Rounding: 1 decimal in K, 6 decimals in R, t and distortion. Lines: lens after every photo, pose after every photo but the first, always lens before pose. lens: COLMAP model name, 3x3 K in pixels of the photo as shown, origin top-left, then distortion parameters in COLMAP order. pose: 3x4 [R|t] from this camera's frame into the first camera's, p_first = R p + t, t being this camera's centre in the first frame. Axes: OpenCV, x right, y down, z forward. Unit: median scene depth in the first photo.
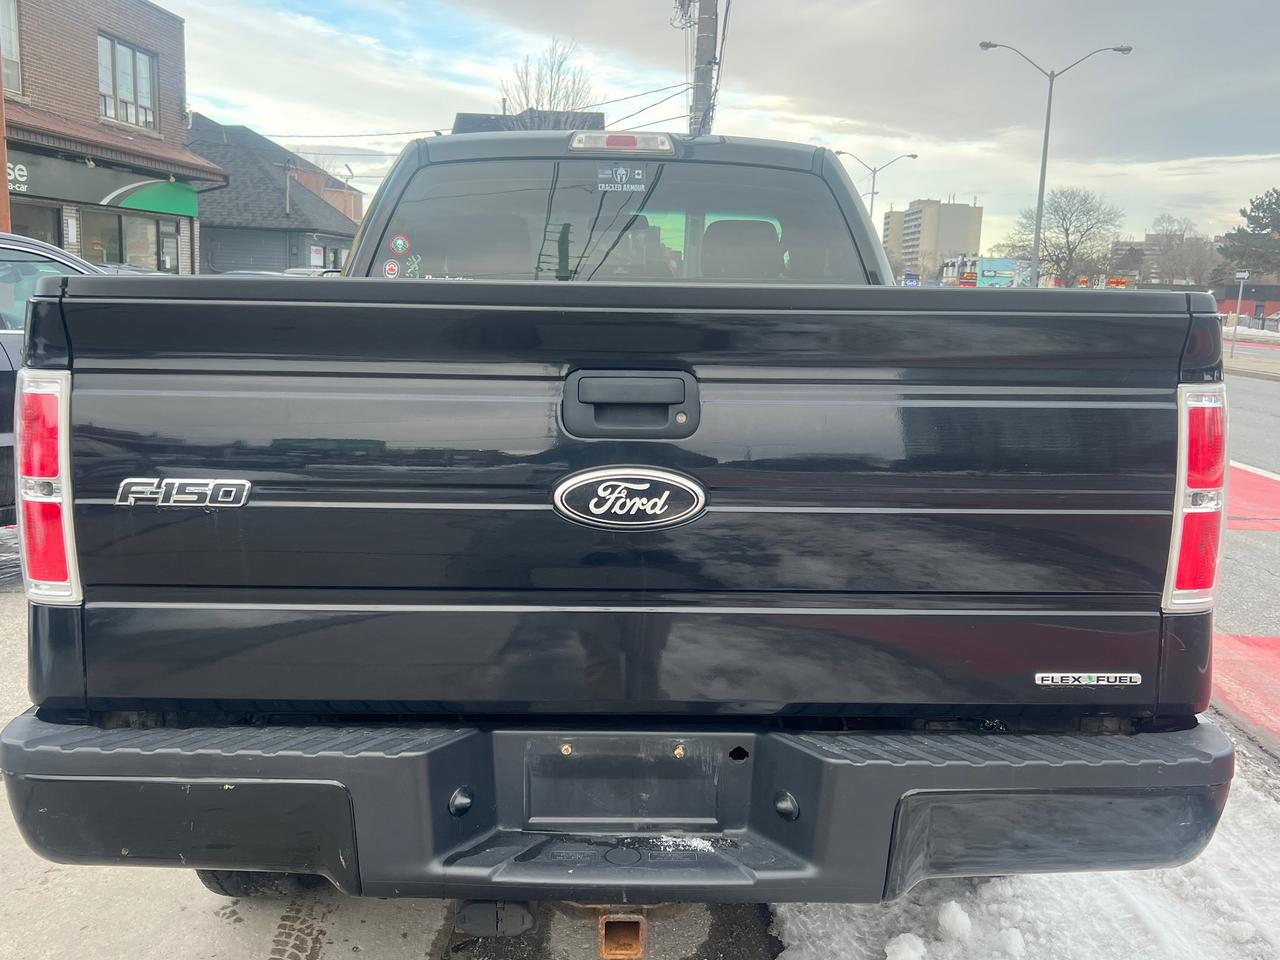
lens RADIAL K [[1216.1, 0, 640.0], [0, 1216.1, 480.0], [0, 0, 1]] dist [0.012287, 0.002345]
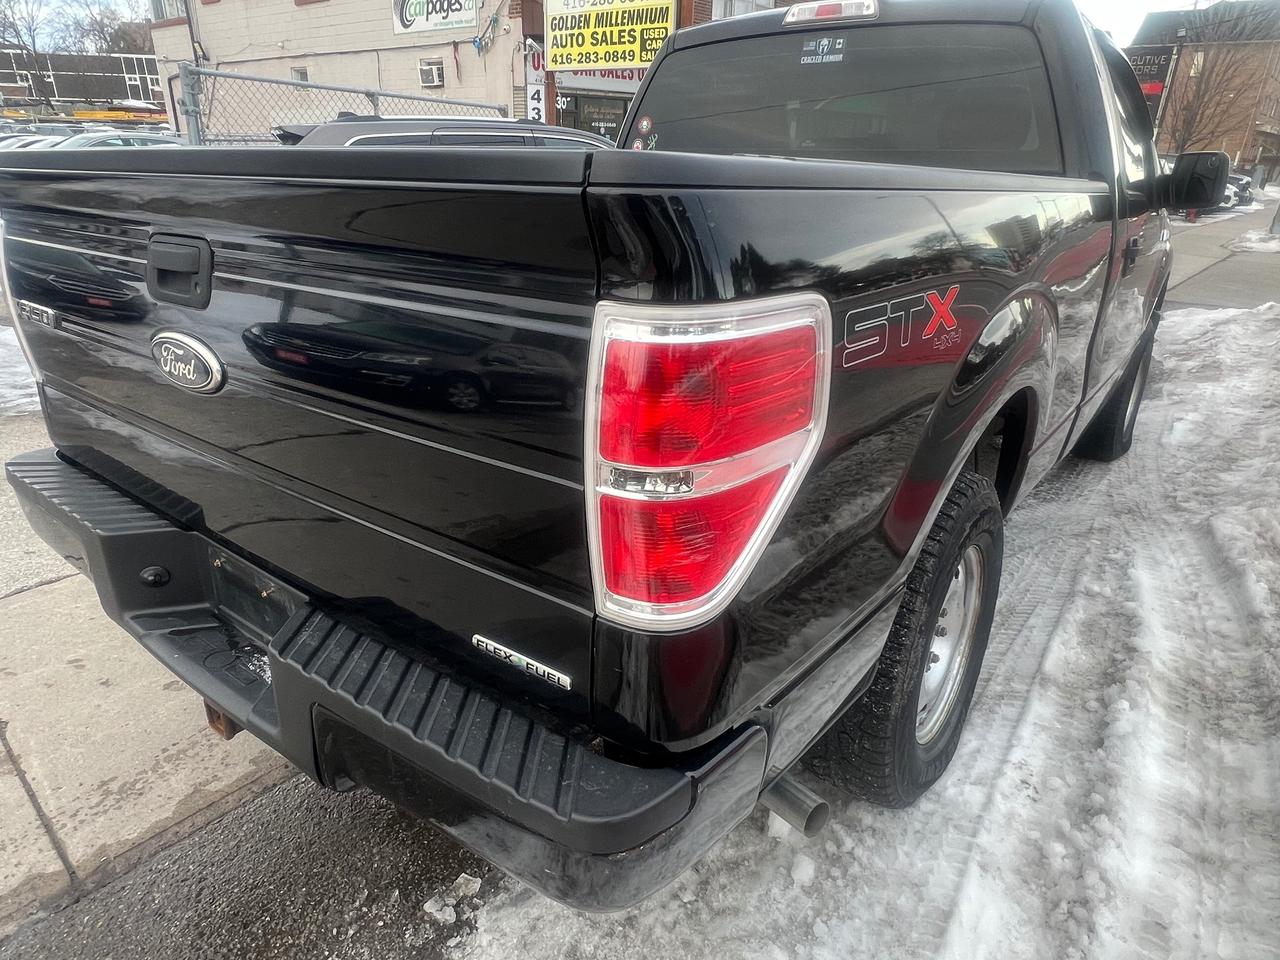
lens RADIAL K [[795.4, 0, 640.0], [0, 795.4, 480.0], [0, 0, 1]] dist [0.000829, -0.000605]
pose [[0.770826, 0.226485, -0.595426, 0.718199], [-0.091743, 0.964390, 0.248062, -0.092309], [0.630406, -0.136587, 0.764155, 0.658483]]
